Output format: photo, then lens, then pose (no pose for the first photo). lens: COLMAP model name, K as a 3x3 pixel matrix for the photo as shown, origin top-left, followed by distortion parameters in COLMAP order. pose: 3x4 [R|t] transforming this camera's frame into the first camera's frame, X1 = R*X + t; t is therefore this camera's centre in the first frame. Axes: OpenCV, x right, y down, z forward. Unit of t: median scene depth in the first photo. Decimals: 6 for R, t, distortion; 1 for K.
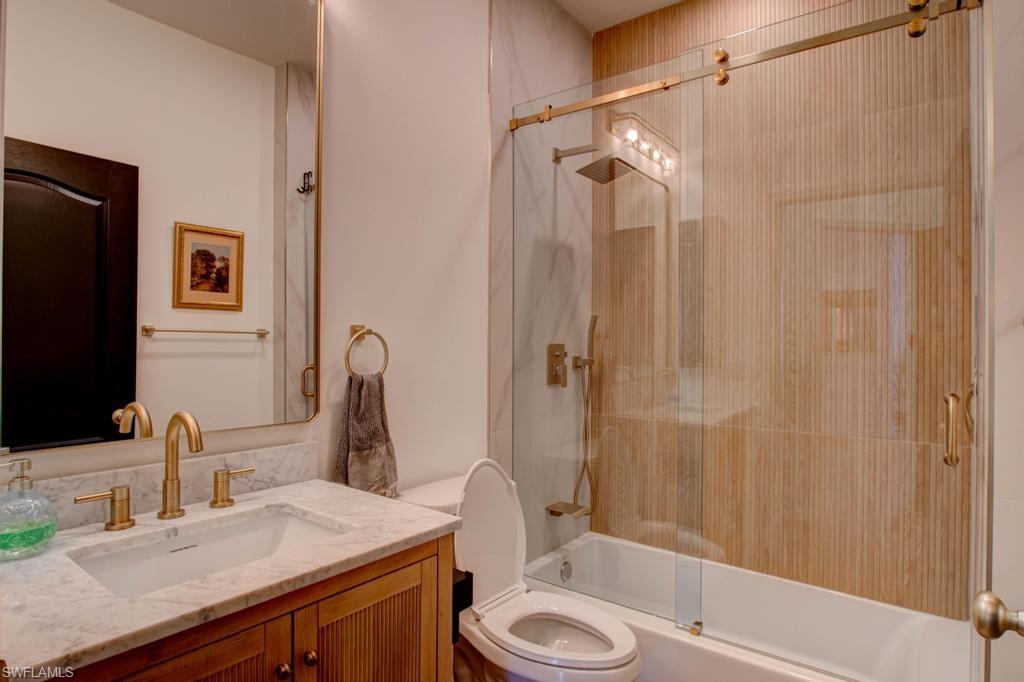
lens RADIAL K [[562.2, 0, 512.0], [0, 562.2, 341.0], [0, 0, 1]] dist [-0.029431, -0.000533]
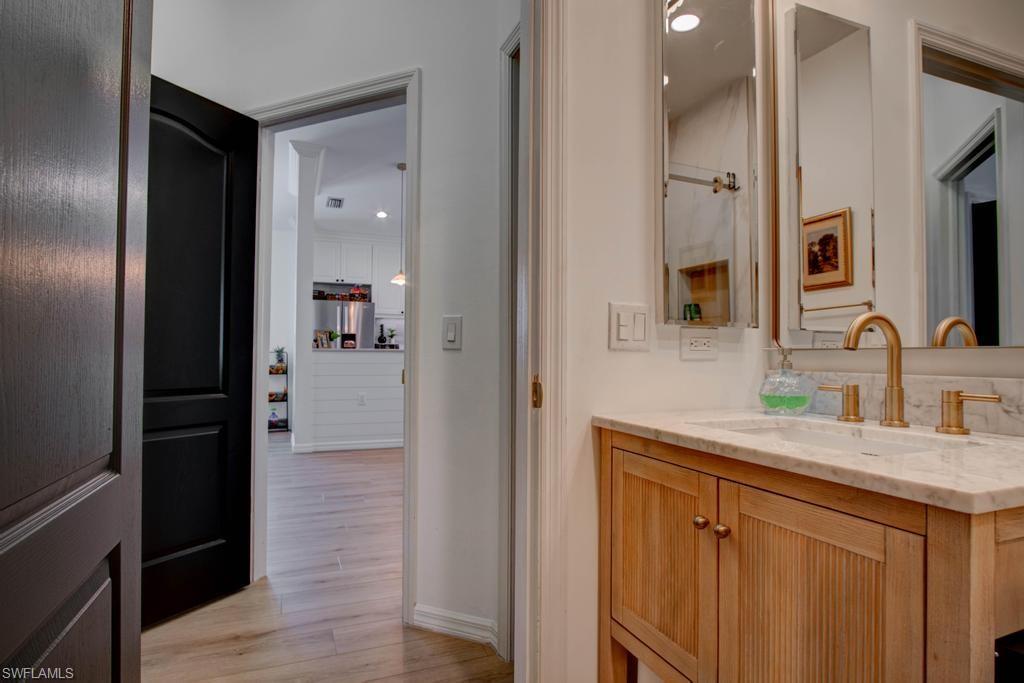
lens RADIAL K [[562.2, 0, 512.0], [0, 562.2, 341.5], [0, 0, 1]] dist [-0.029431, -0.000533]
pose [[-0.515050, -0.034740, -0.856456, 0.661779], [-0.005626, 0.999294, -0.037150, 0.253798], [0.857142, -0.014315, -0.514881, 1.125073]]
